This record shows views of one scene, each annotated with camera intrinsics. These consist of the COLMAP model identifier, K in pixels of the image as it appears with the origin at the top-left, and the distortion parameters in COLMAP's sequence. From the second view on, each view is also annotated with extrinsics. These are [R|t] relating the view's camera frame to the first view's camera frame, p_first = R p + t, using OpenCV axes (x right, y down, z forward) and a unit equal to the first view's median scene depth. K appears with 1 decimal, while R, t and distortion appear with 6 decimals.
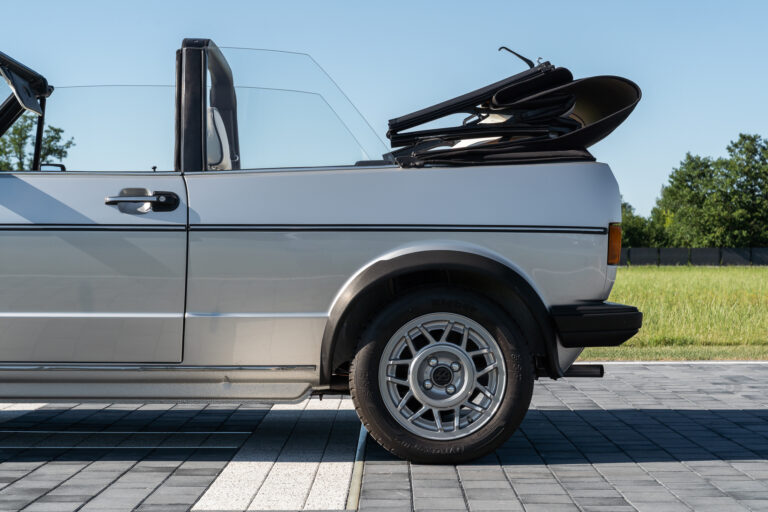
lens RADIAL K [[1662.4, 0, 390.1], [0, 1662.4, 253.5], [0, 0, 1]] dist [-0.006122, 0.000000]
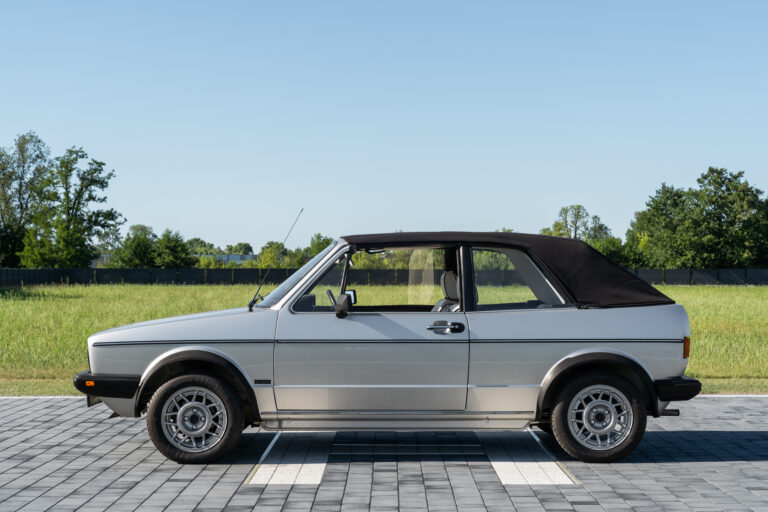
lens RADIAL K [[1545.0, 0, 378.8], [0, 1545.0, 255.1], [0, 0, 1]] dist [0.012678, 0.000000]
pose [[0.999998, -0.001869, 0.000864, -0.223875], [0.001873, 0.999983, -0.005592, -0.104064], [-0.000853, 0.005594, 0.999984, -0.791614]]
